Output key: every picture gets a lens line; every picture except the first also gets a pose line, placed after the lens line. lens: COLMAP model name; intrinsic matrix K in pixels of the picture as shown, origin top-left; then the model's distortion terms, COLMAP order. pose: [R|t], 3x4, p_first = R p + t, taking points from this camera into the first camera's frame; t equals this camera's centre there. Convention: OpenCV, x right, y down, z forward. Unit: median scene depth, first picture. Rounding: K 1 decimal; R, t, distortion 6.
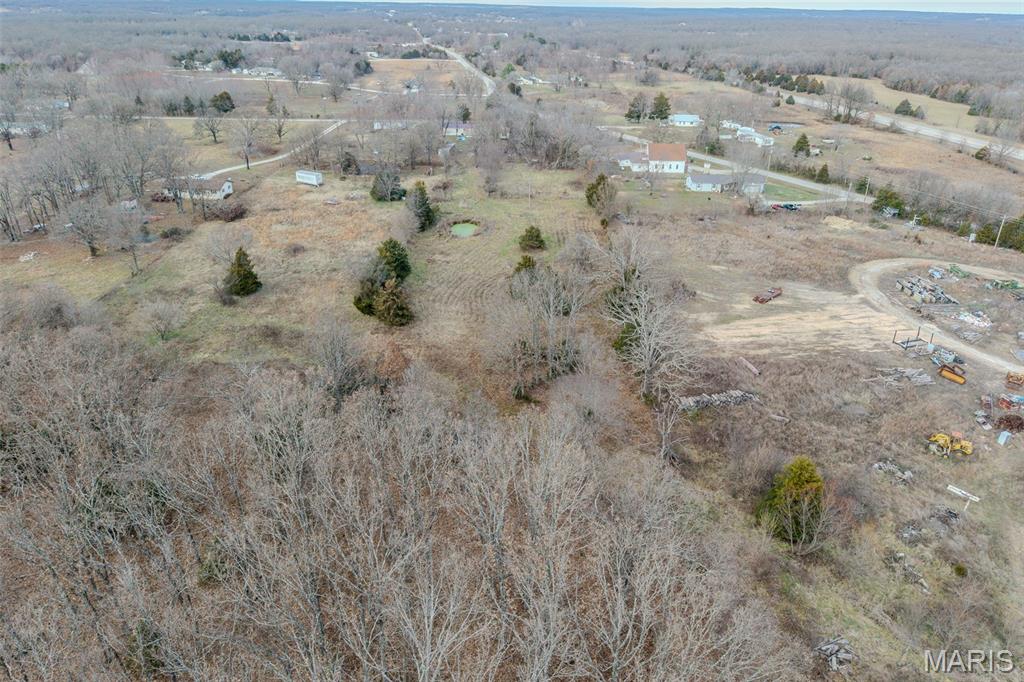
lens RADIAL K [[685.8, 0, 512.0], [0, 685.8, 341.0], [0, 0, 1]] dist [0.045570, -0.061133]
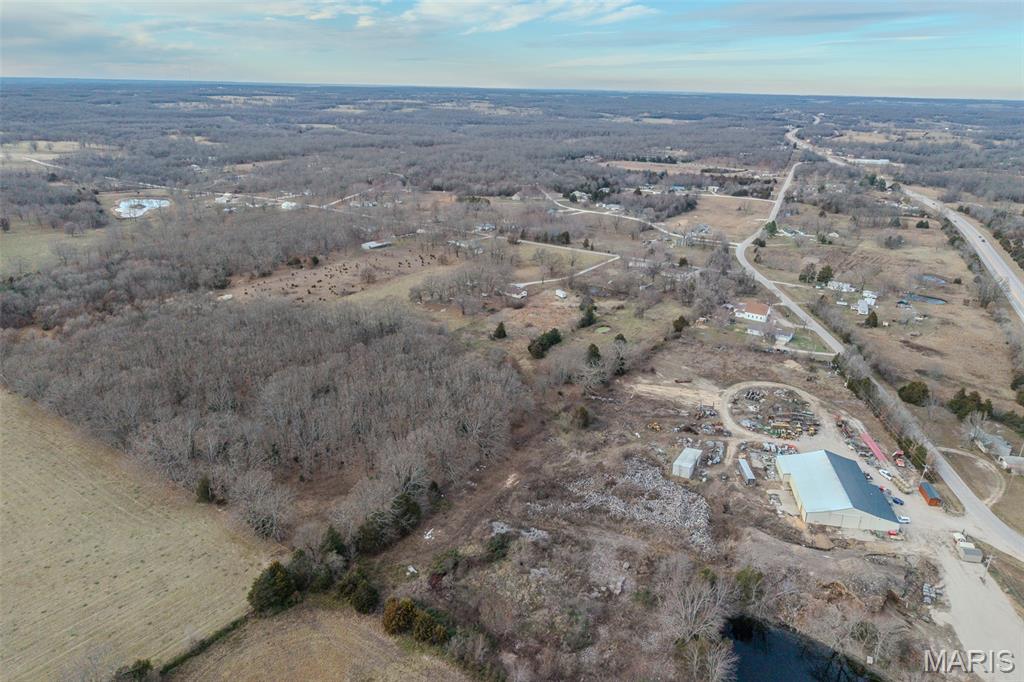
lens RADIAL K [[685.8, 0, 512.0], [0, 685.8, 341.0], [0, 0, 1]] dist [0.045570, -0.061133]
pose [[0.834145, 0.192689, -0.516791, 0.844135], [-0.247807, 0.968022, -0.039048, 0.030521], [0.492741, 0.160636, 0.855221, -1.034104]]
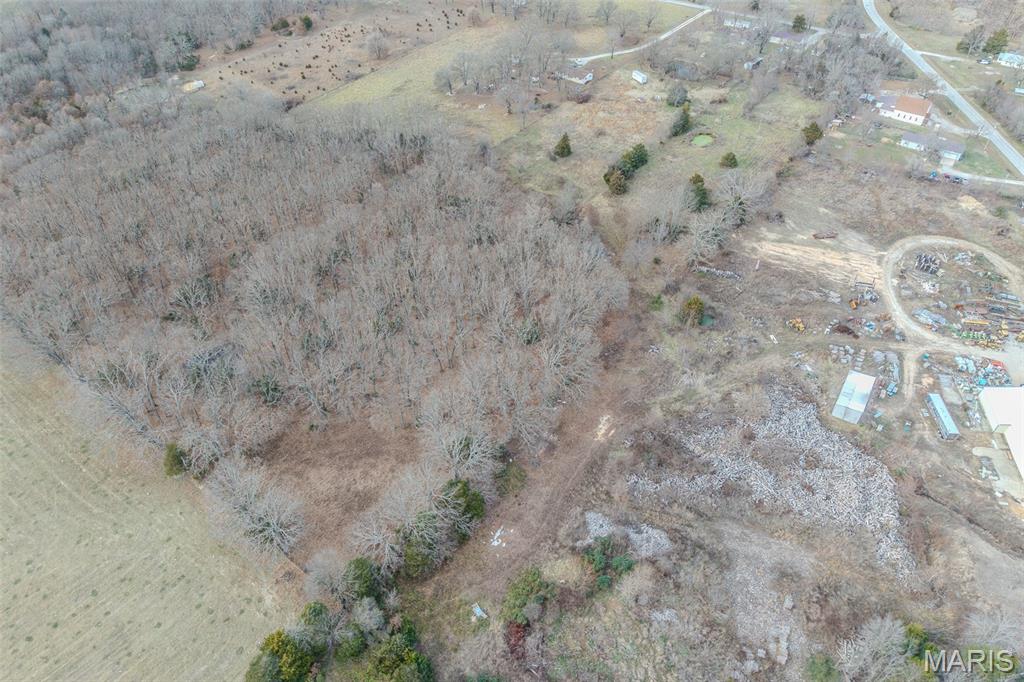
lens RADIAL K [[687.2, 0, 514.7], [0, 687.2, 344.7], [0, 0, 1]] dist [0.005299, -0.004296]
pose [[0.819571, 0.375039, -0.433184, 0.457884], [-0.244785, 0.912736, 0.327097, -0.148224], [0.518057, -0.162042, 0.839857, -0.676624]]
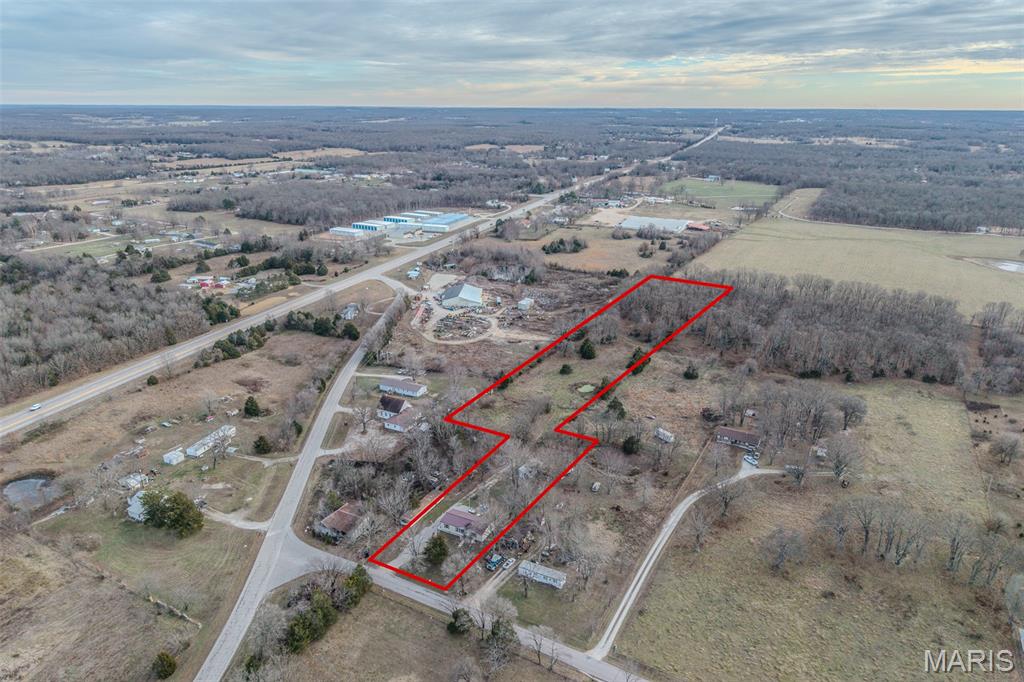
lens RADIAL K [[685.8, 0, 512.0], [0, 685.8, 341.0], [0, 0, 1]] dist [0.045570, -0.061133]
pose [[-0.889129, -0.166975, 0.426109, -0.705154], [0.185192, 0.720165, 0.668630, -1.636867], [-0.418513, 0.673411, -0.609397, 2.235171]]
